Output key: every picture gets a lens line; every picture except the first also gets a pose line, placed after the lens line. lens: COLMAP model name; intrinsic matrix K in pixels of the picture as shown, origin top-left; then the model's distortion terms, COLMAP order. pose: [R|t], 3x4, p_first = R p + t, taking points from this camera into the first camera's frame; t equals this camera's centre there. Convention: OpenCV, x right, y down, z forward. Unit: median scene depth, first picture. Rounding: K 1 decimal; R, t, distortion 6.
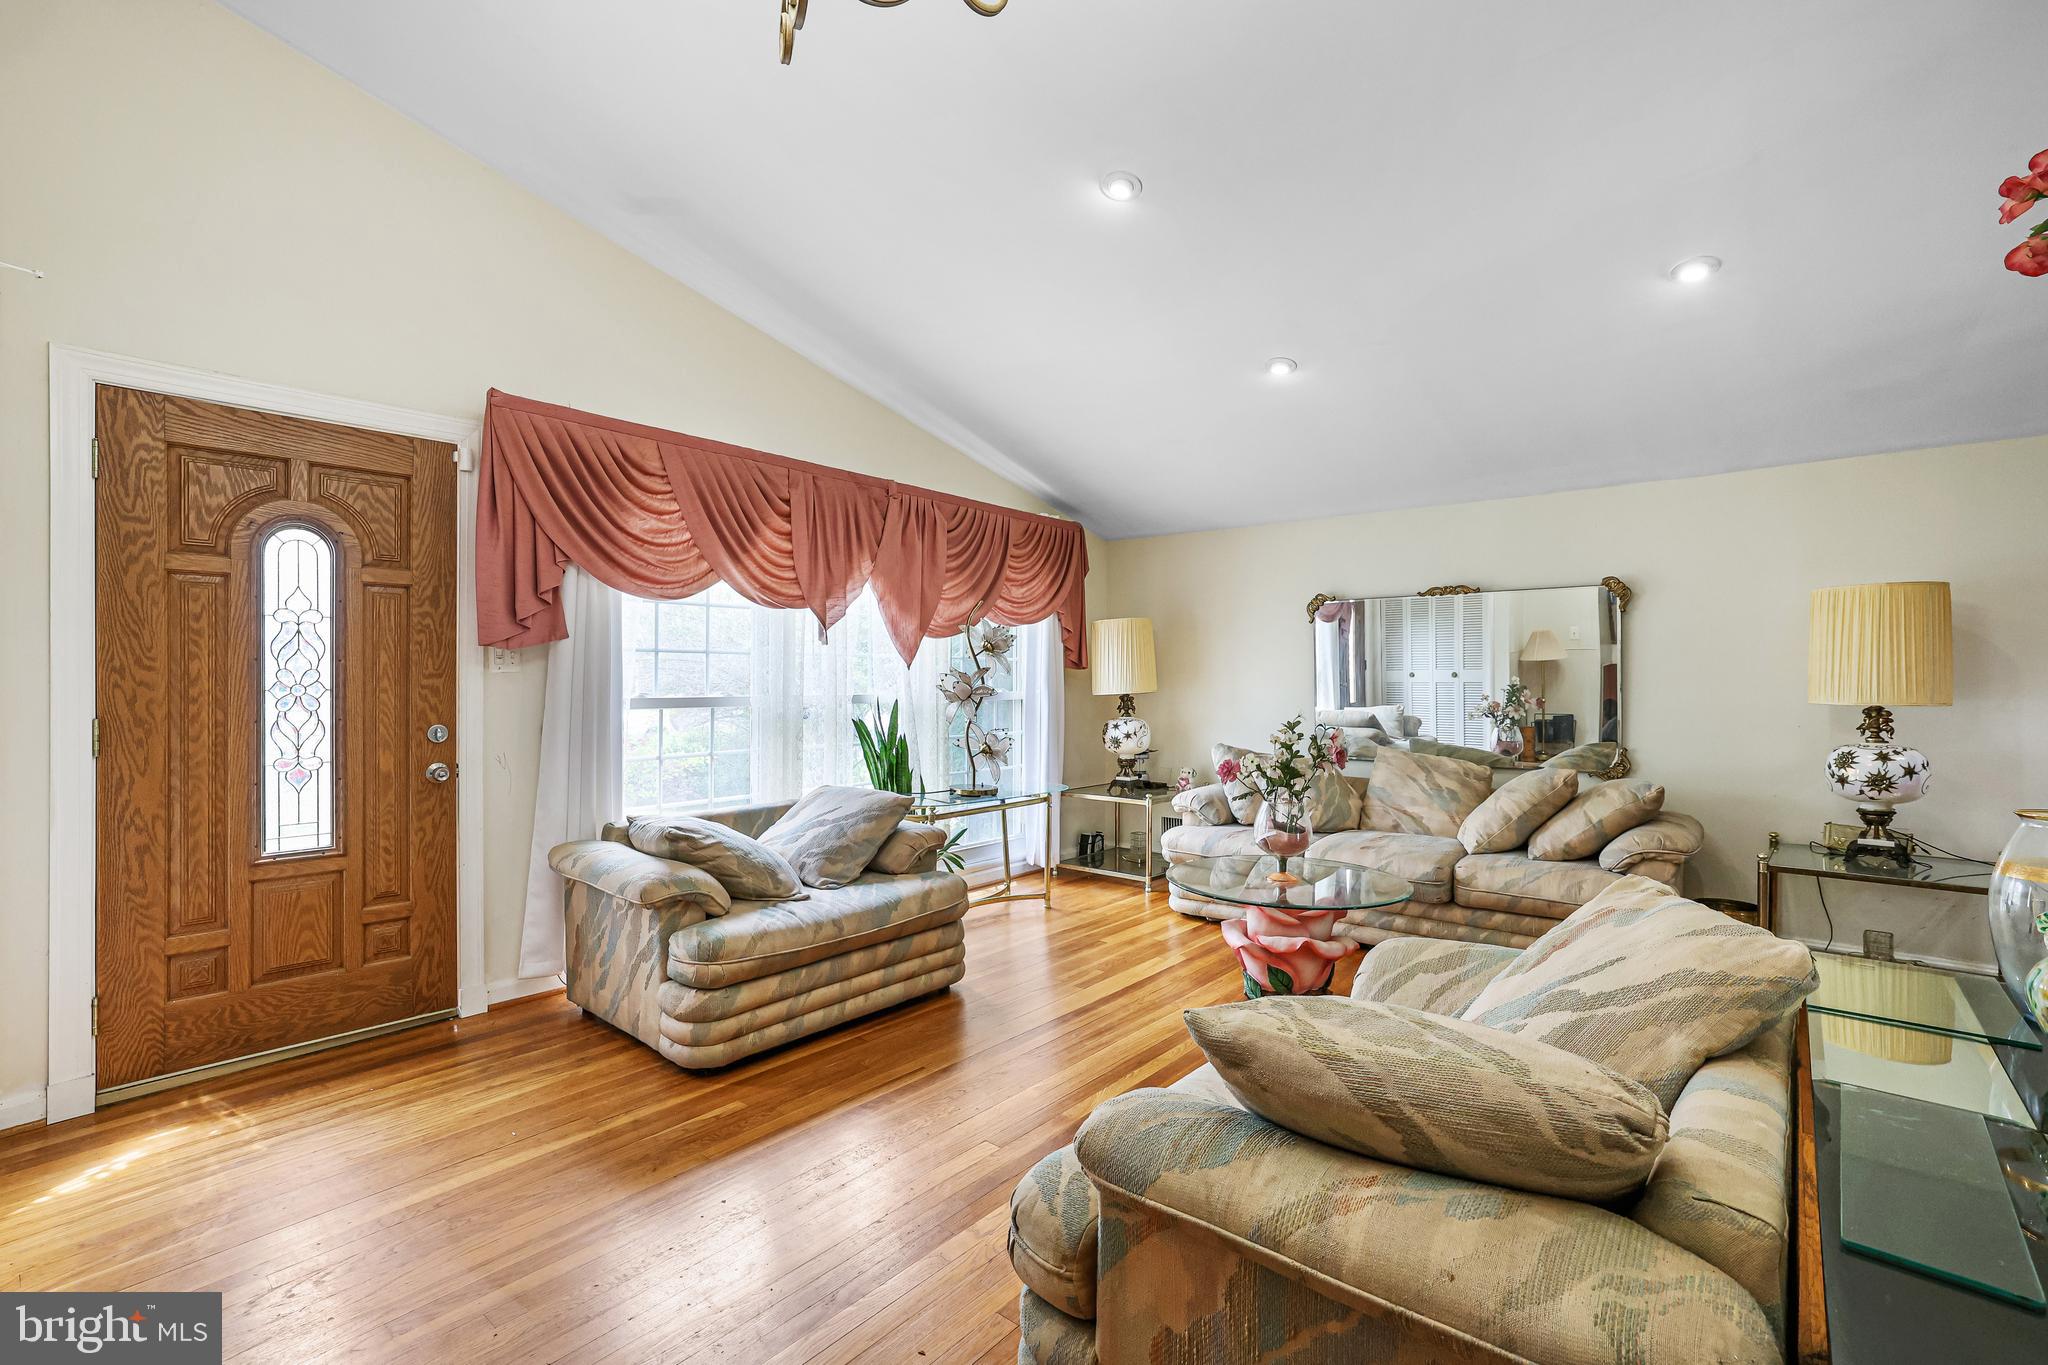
lens RADIAL K [[915.0, 0, 1006.7], [0, 915.0, 681.7], [0, 0, 1]] dist [-0.048852, 0.022940]
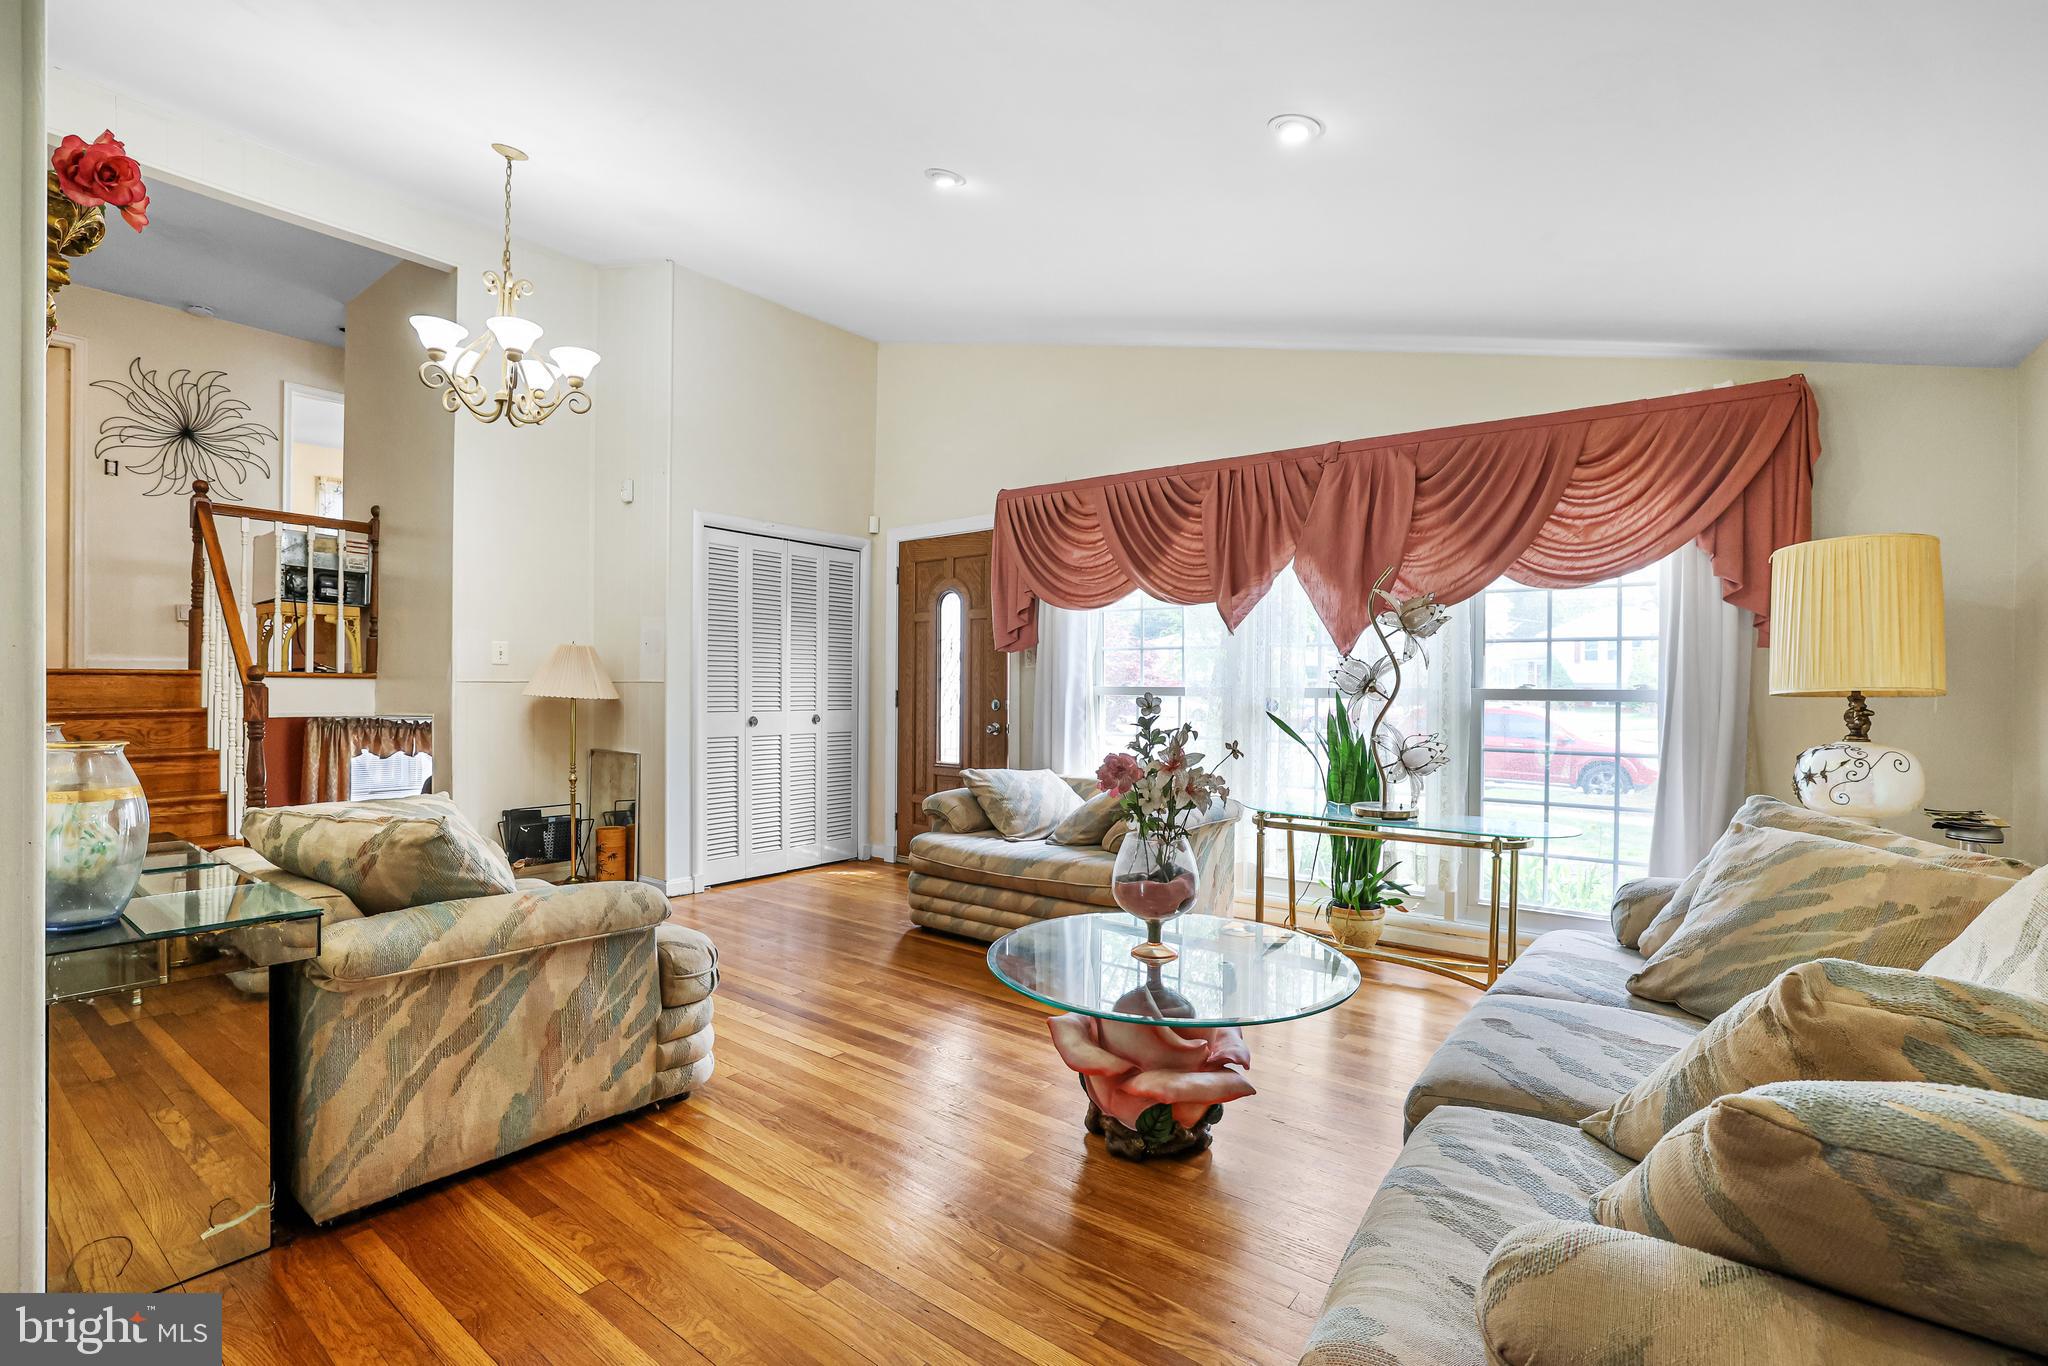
lens RADIAL K [[915.0, 0, 1006.7], [0, 915.0, 682.2], [0, 0, 1]] dist [-0.048852, 0.022940]
pose [[0.065385, -0.000954, -0.997860, 0.927311], [-0.012025, 0.999926, -0.001744, 0.017173], [0.997788, 0.012114, 0.065369, 0.804088]]
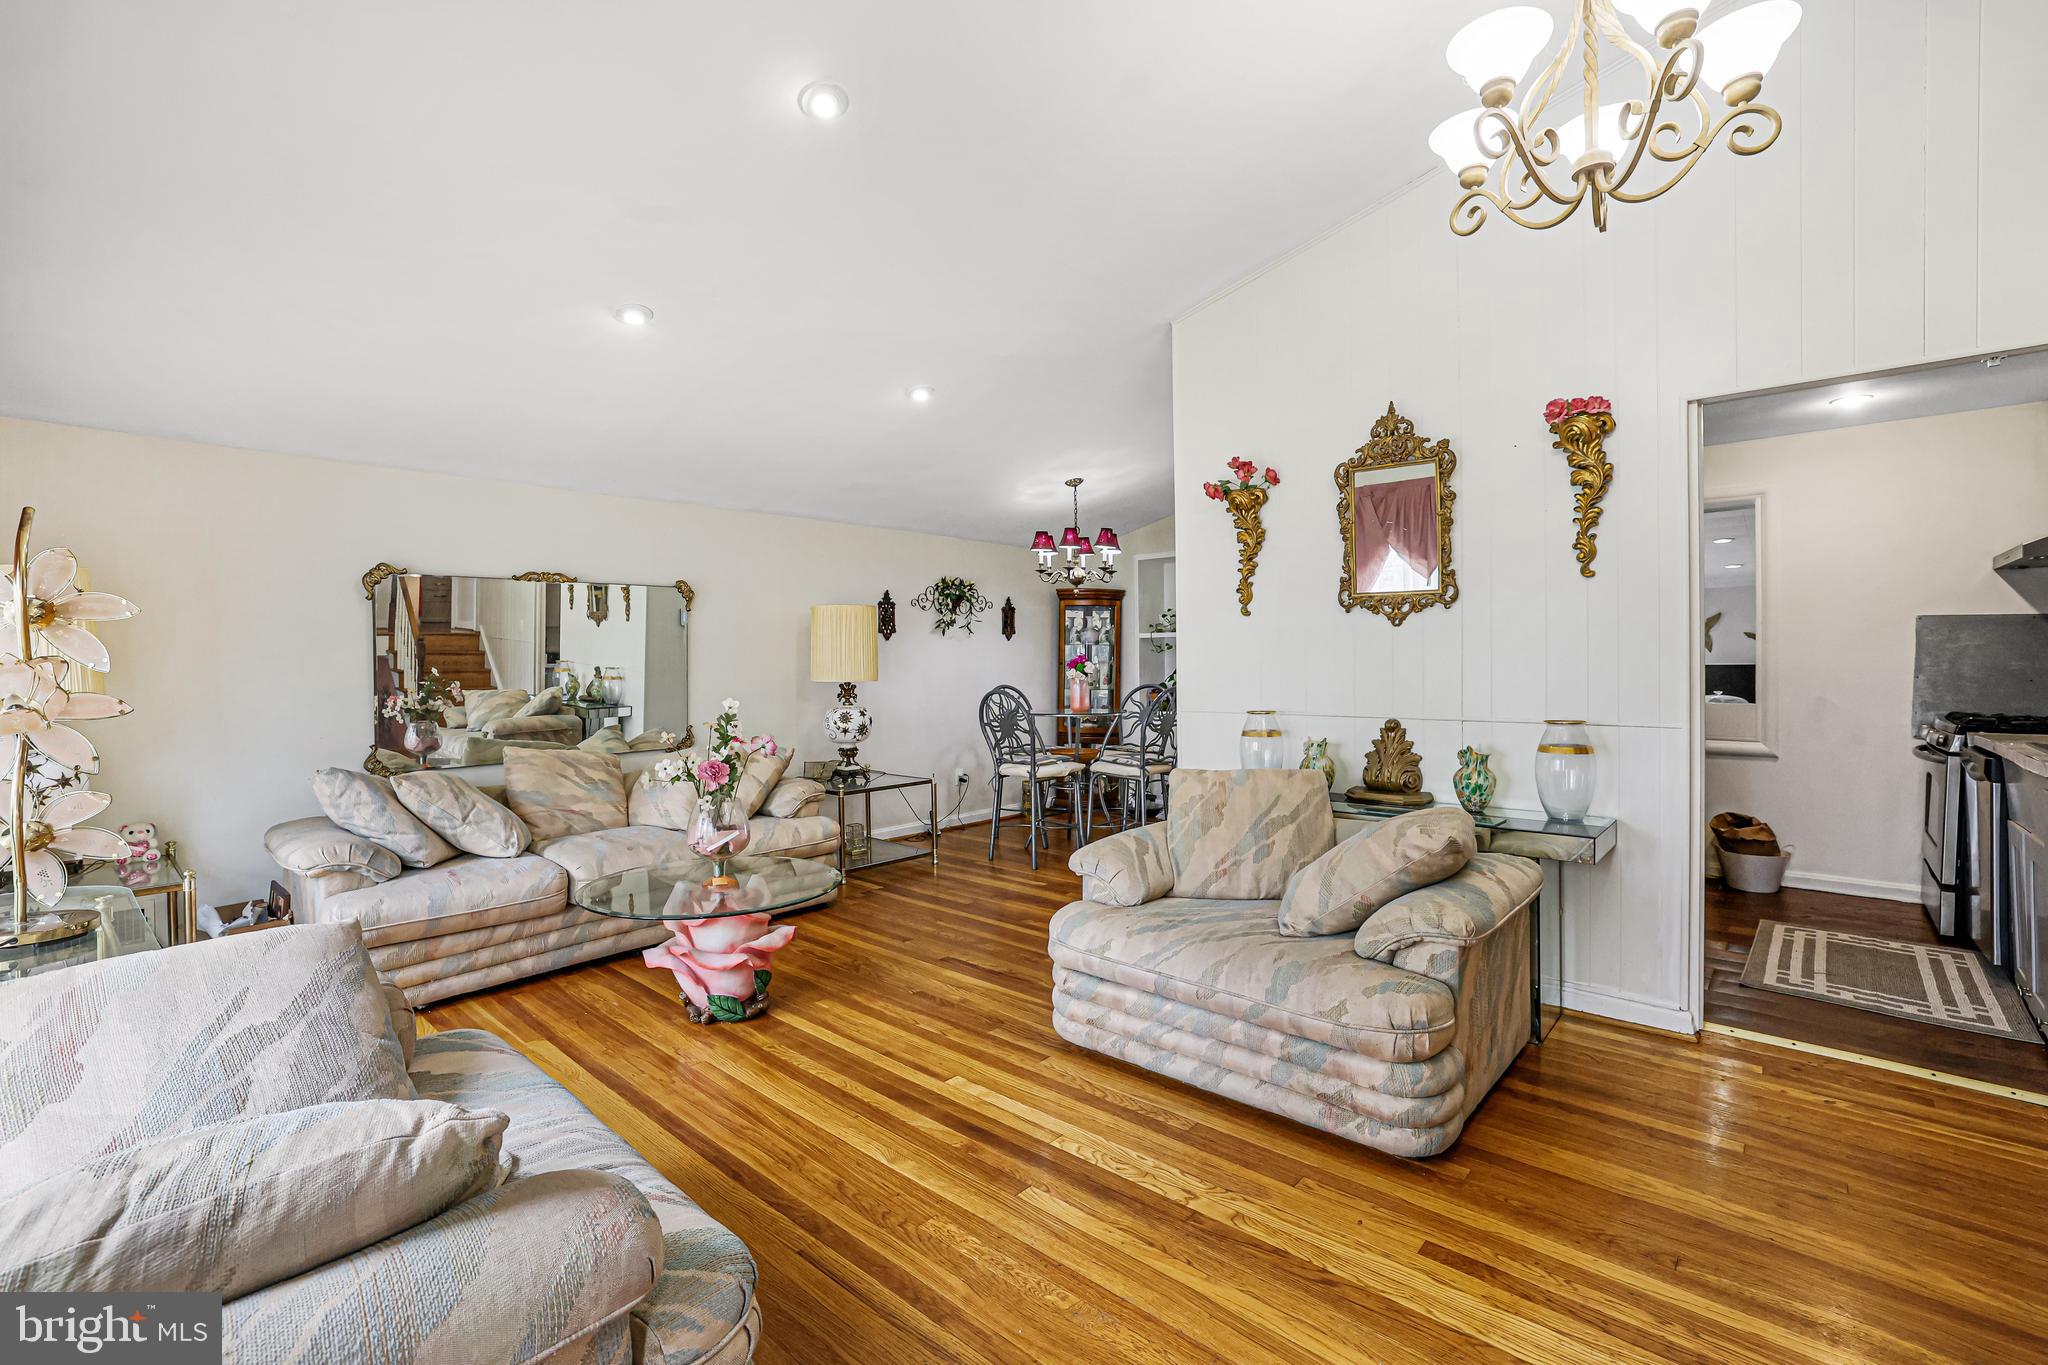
lens RADIAL K [[893.8, 0, 1021.2], [0, 893.8, 671.7], [0, 0, 1]] dist [-0.046954, 0.021677]
pose [[0.020020, -0.013342, 0.999711, -0.576991], [0.015446, 0.999796, 0.013033, -0.006800], [-0.999680, 0.015181, 0.020222, 0.643417]]
